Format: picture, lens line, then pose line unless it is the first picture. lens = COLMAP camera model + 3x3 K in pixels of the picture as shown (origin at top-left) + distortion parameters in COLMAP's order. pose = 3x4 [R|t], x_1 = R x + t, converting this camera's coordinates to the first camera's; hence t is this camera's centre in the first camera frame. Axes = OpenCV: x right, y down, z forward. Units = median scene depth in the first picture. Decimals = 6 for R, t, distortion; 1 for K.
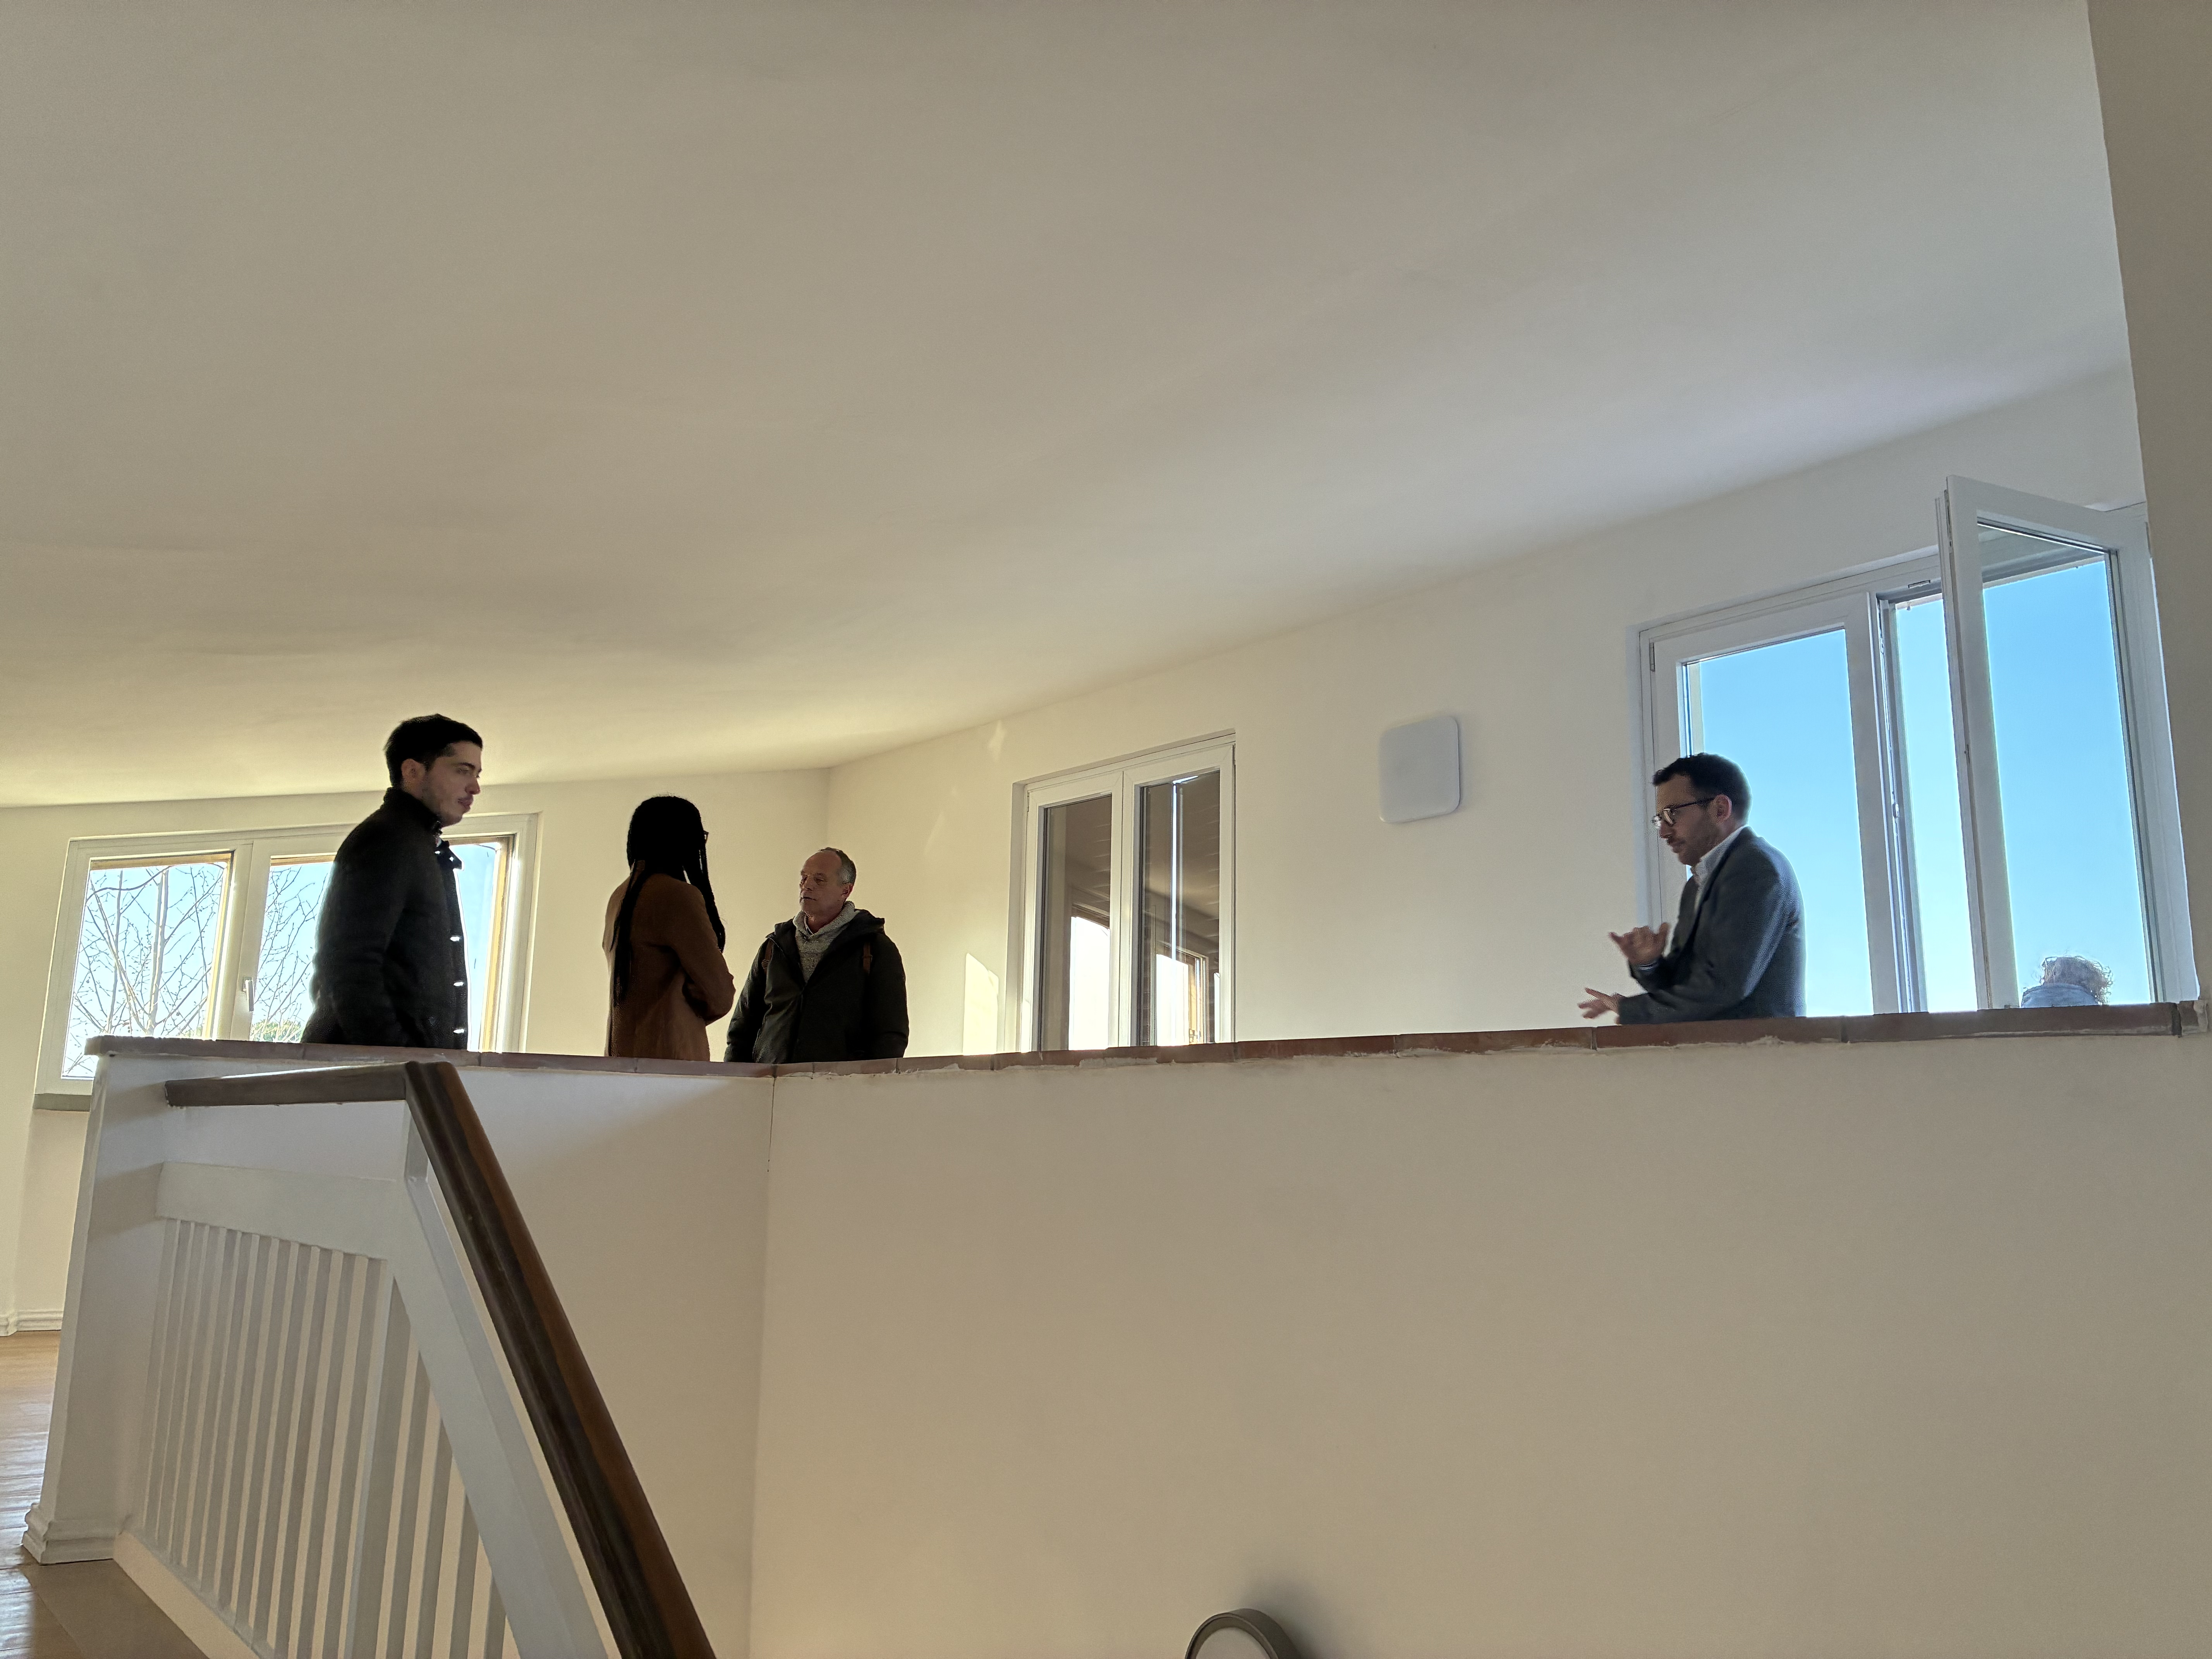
lens RADIAL K [[1692.1, 0, 1104.2], [0, 1692.1, 825.1], [0, 0, 1]] dist [0.058837, -0.064974]
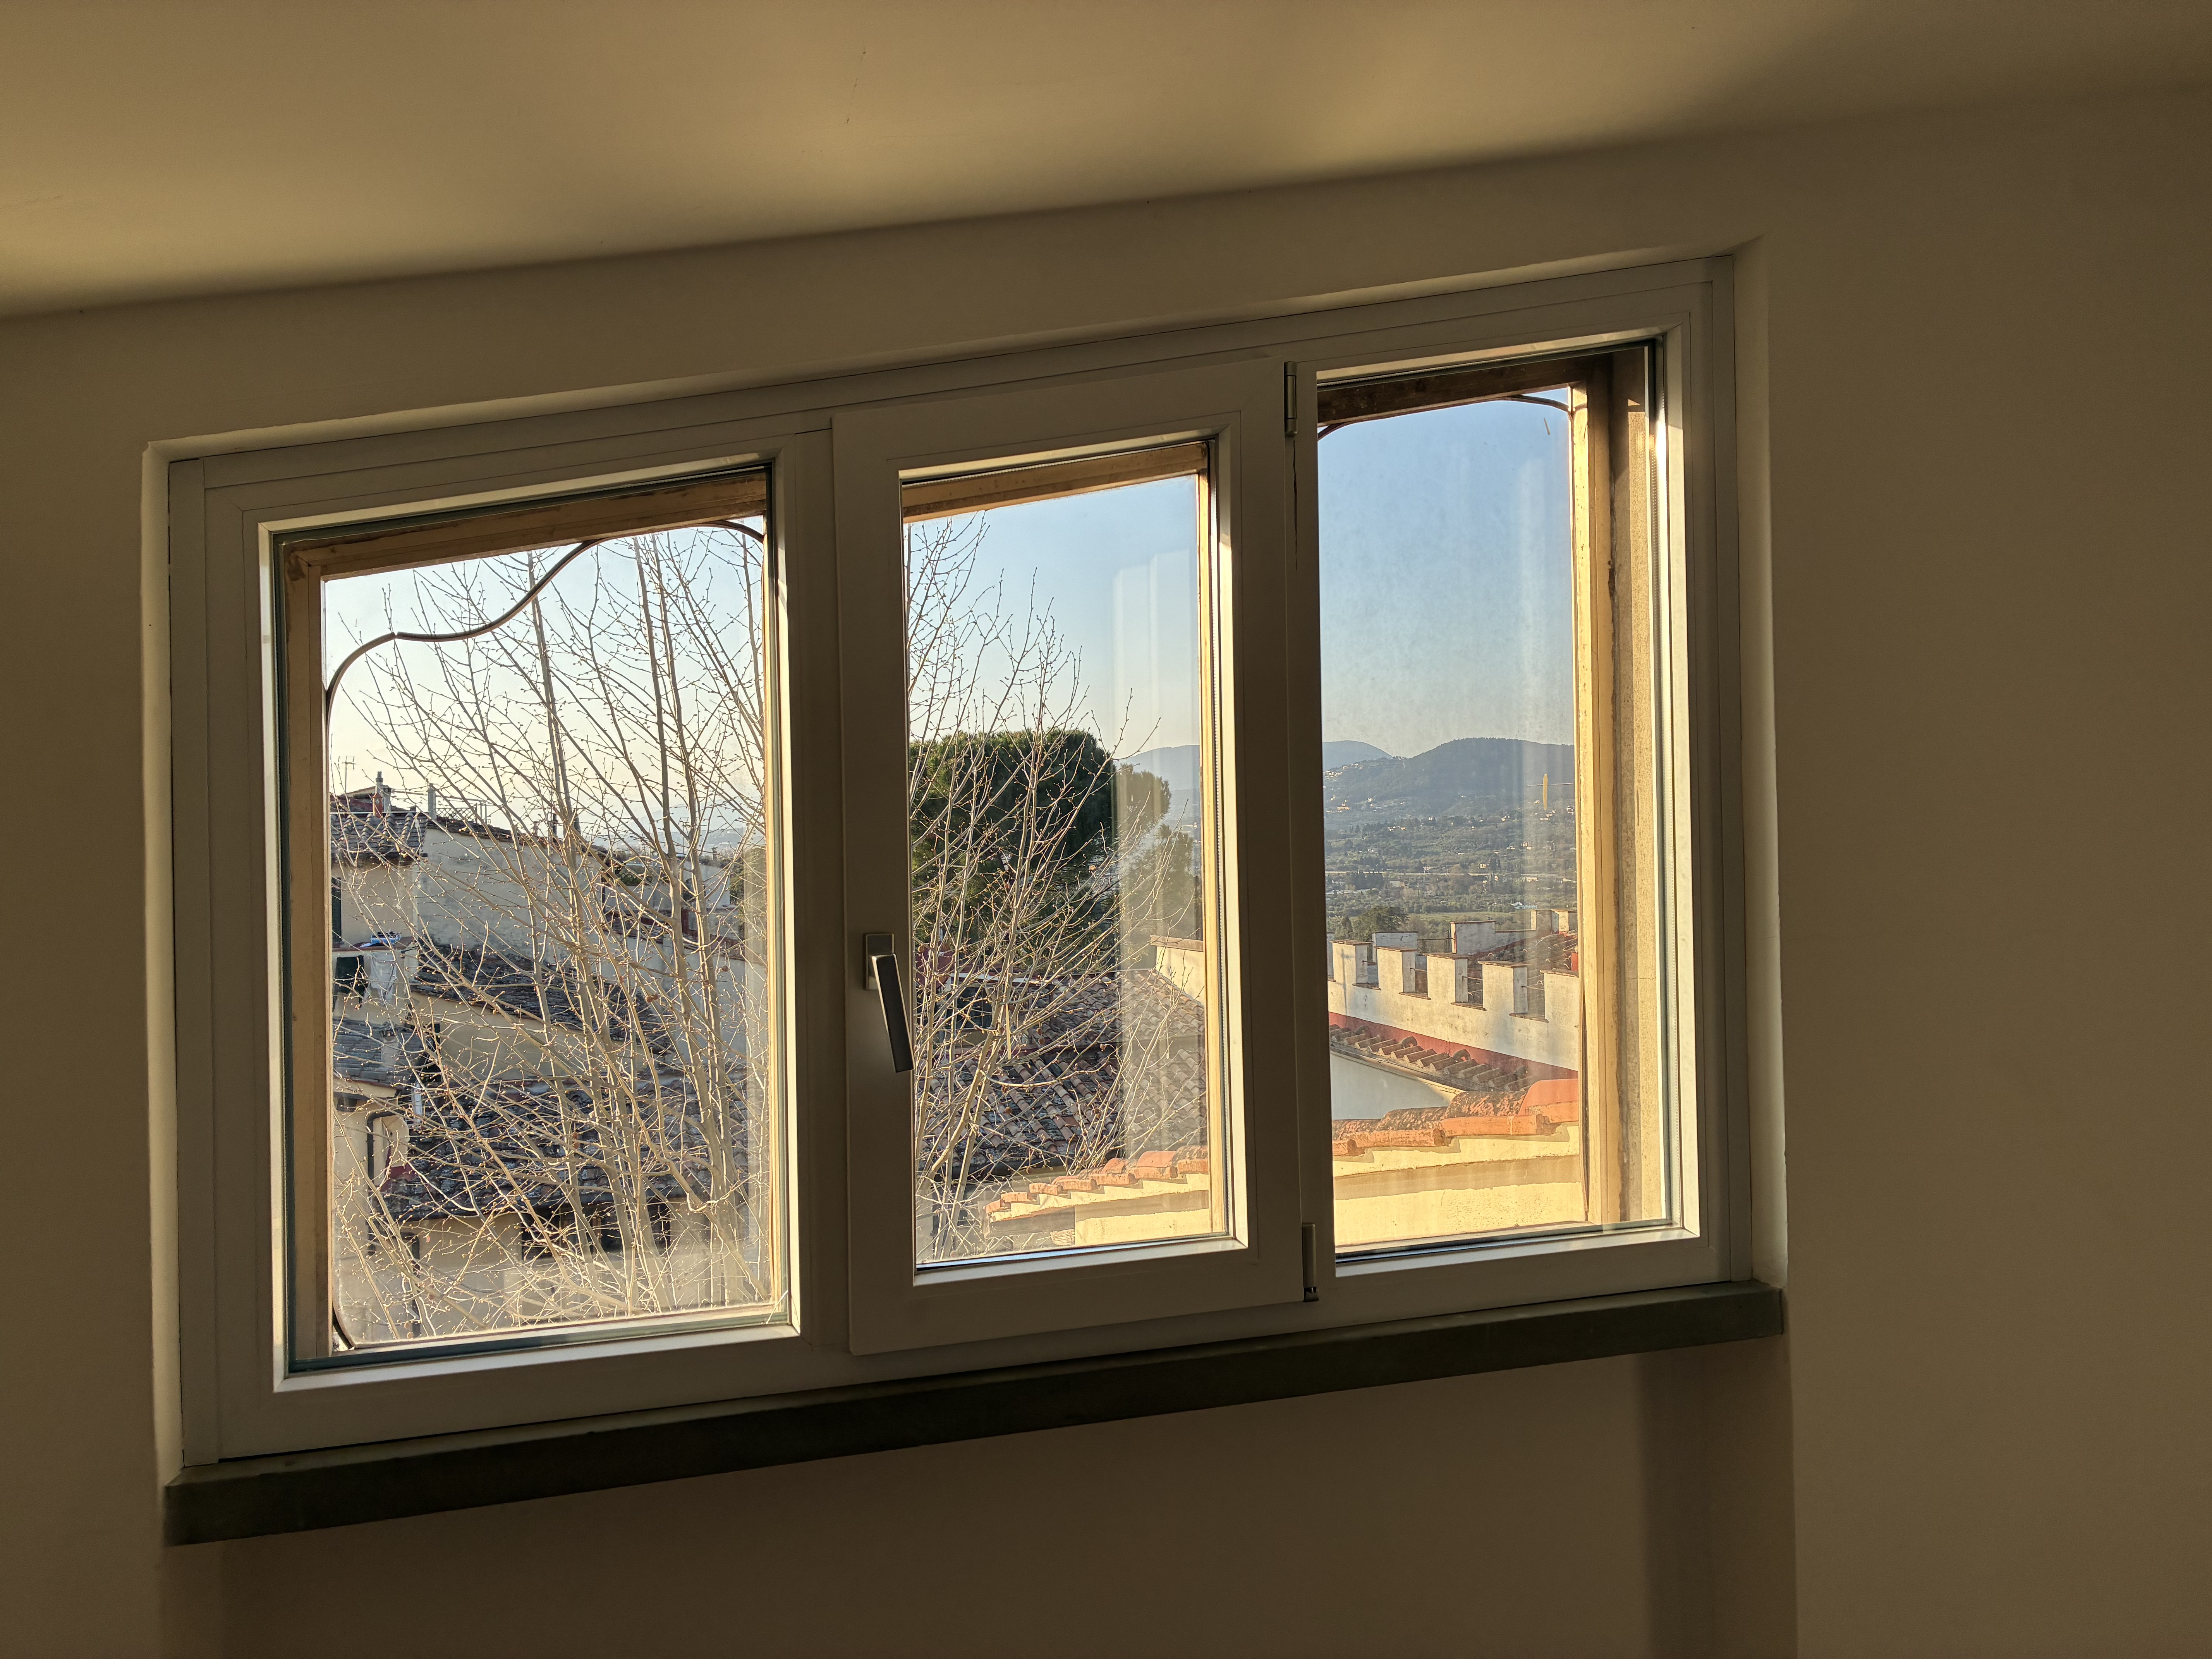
lens RADIAL K [[1692.1, 0, 1108.5], [0, 1692.1, 826.3], [0, 0, 1]] dist [0.058837, -0.064974]
pose [[0.934000, -0.027190, -0.356236, -0.369326], [0.096148, 0.979444, 0.177329, 0.028578], [0.344091, -0.199877, 0.917415, 0.767310]]
